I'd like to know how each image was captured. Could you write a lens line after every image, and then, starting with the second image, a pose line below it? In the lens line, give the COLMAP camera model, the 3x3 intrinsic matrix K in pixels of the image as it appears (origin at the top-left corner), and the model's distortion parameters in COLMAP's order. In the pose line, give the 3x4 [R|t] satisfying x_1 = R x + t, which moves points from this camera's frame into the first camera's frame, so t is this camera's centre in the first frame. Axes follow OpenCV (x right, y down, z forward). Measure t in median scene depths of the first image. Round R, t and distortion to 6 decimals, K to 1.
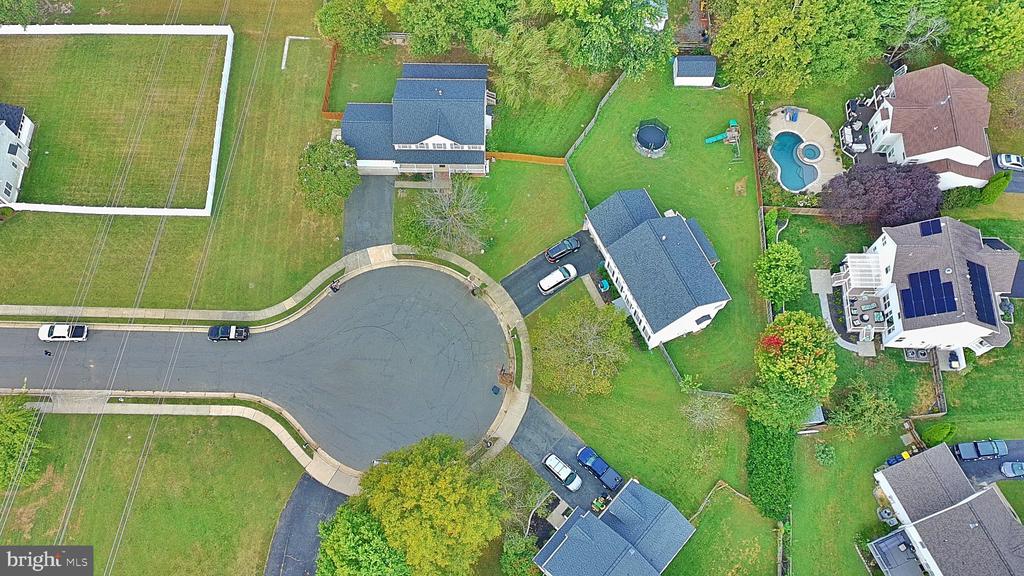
lens RADIAL K [[863.7, 0, 506.9], [0, 863.7, 287.1], [0, 0, 1]] dist [0.052047, -0.005849]
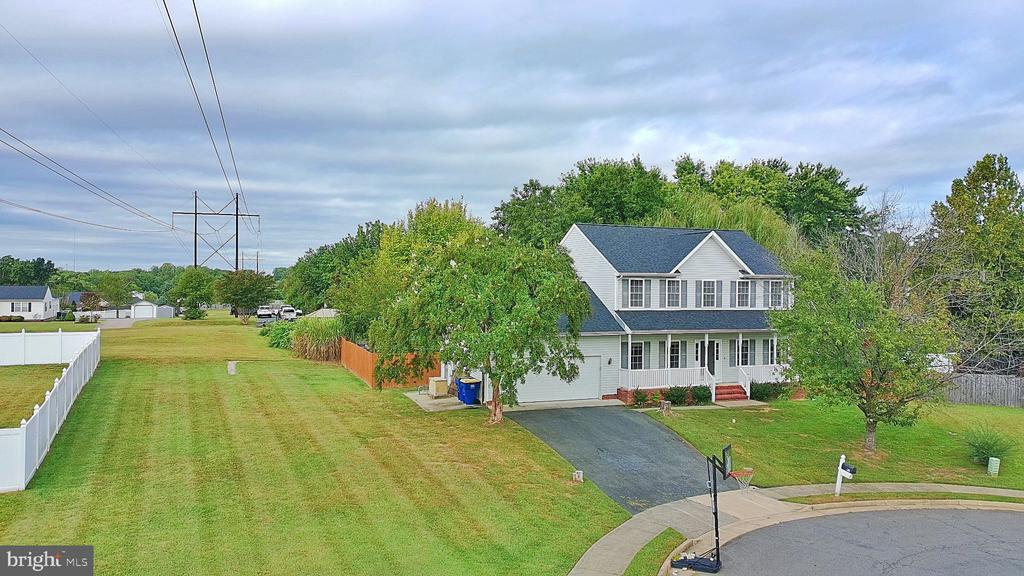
lens RADIAL K [[790.3, 0, 506.6], [0, 790.3, 287.3], [0, 0, 1]] dist [0.061816, -0.035948]
pose [[0.913639, 0.012206, 0.406344, -0.316501], [0.372601, 0.374606, -0.849022, 0.120480], [-0.162582, 0.927104, 0.337706, 0.872497]]
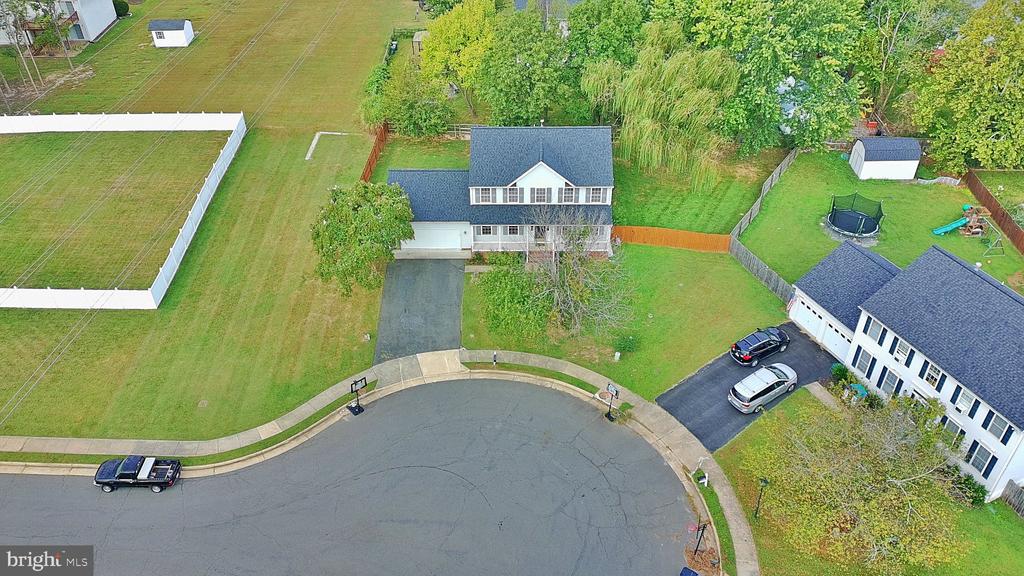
lens RADIAL K [[811.5, 0, 507.9], [0, 811.5, 287.5], [0, 0, 1]] dist [0.054128, -0.000553]
pose [[0.999982, -0.004987, 0.003318, -0.103061], [0.005979, 0.865442, -0.500973, 0.191018], [-0.000373, 0.500984, 0.865457, 0.511334]]
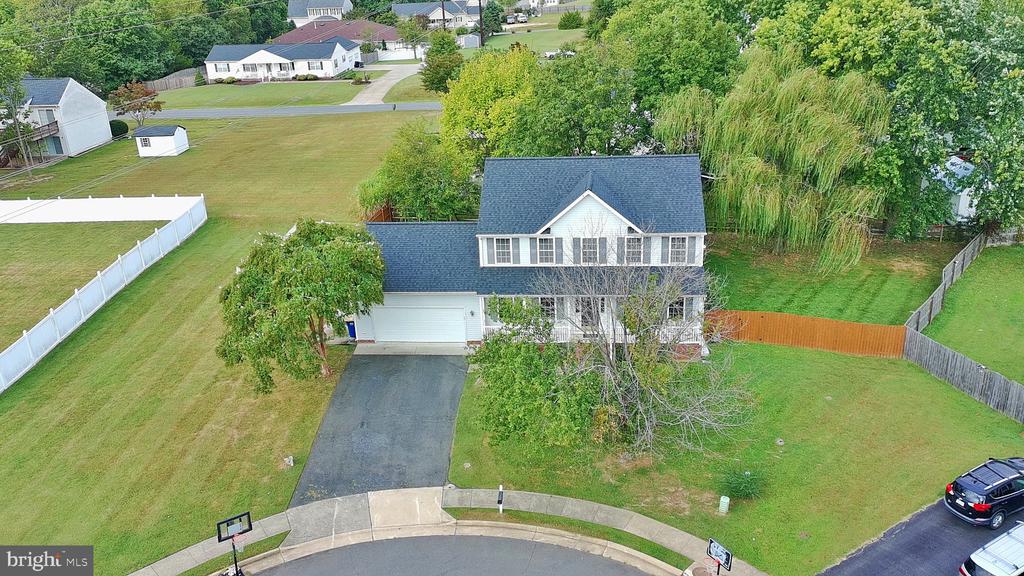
lens RADIAL K [[863.7, 0, 506.9], [0, 863.7, 287.1], [0, 0, 1]] dist [0.052047, -0.005849]
pose [[0.995846, -0.001179, -0.091051, -0.078721], [-0.064642, 0.695096, -0.716005, 0.137129], [0.064133, 0.718916, 0.692132, 0.721568]]
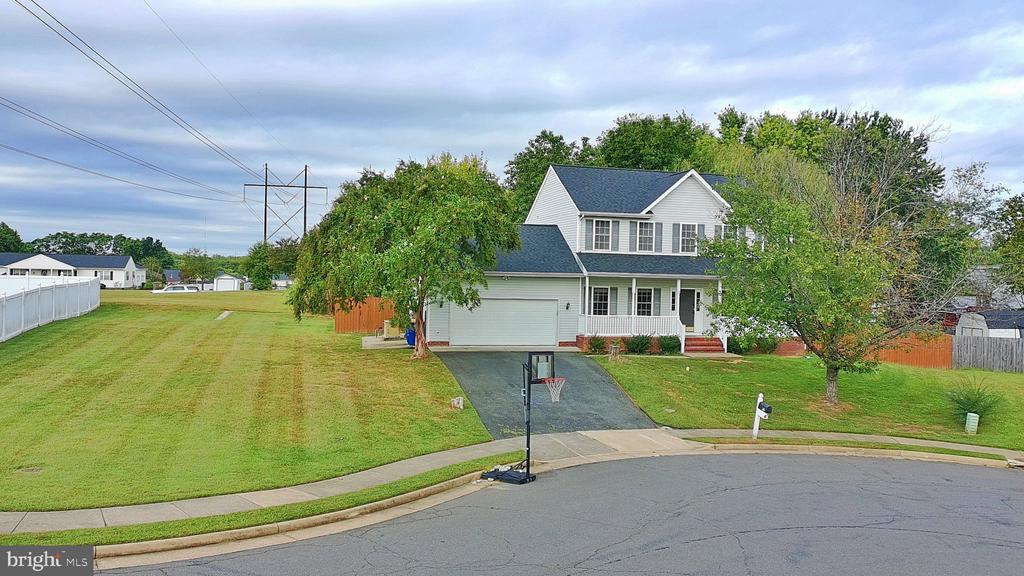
lens RADIAL K [[824.7, 0, 512.0], [0, 824.7, 288.0], [0, 0, 1]] dist [0.049483, 0.000006]
pose [[0.961729, 0.023757, 0.272972, -0.247878], [0.242824, 0.387645, -0.889251, 0.147637], [-0.126942, 0.921502, 0.367041, 0.884368]]
